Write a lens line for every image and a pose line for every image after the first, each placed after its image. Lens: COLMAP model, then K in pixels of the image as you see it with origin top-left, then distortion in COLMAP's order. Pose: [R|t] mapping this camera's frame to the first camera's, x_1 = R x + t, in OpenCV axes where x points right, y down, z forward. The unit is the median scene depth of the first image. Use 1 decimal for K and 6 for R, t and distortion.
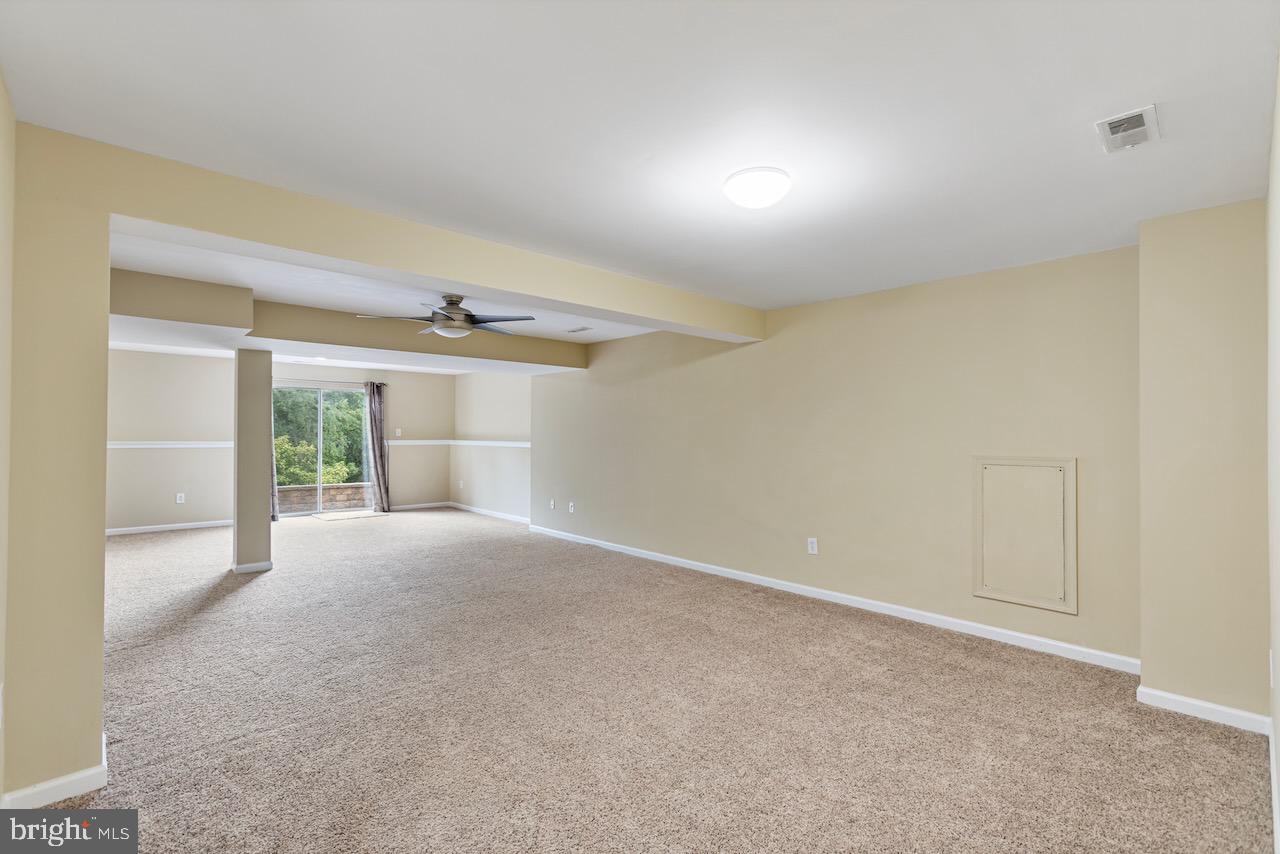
lens RADIAL K [[570.1, 0, 630.4], [0, 570.1, 431.7], [0, 0, 1]] dist [-0.013232, 0.007919]
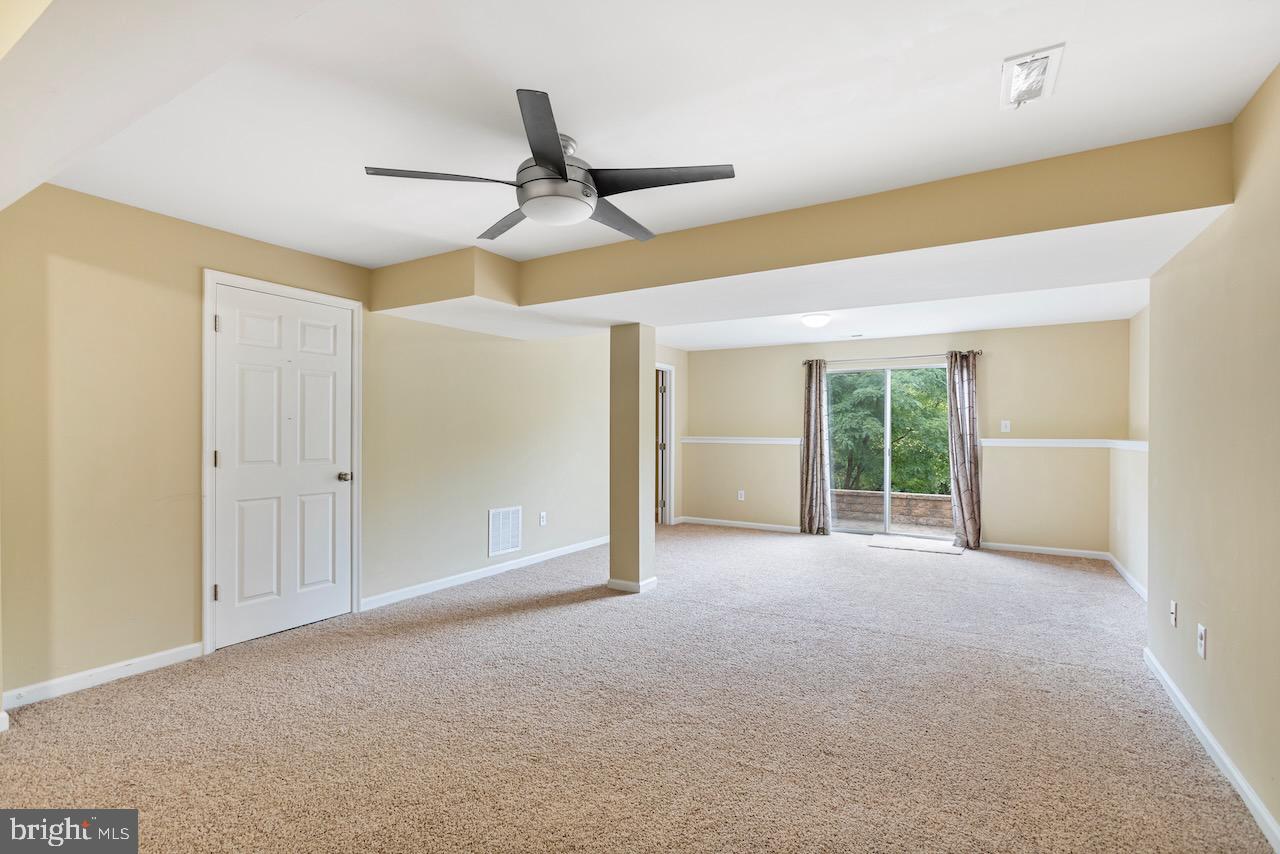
lens RADIAL K [[570.1, 0, 638.6], [0, 570.1, 430.8], [0, 0, 1]] dist [-0.013232, 0.007919]
pose [[0.262703, -0.008346, -0.964841, 0.097004], [0.007050, 0.999952, -0.006730, 0.008094], [0.964851, -0.005034, 0.262749, 0.468024]]
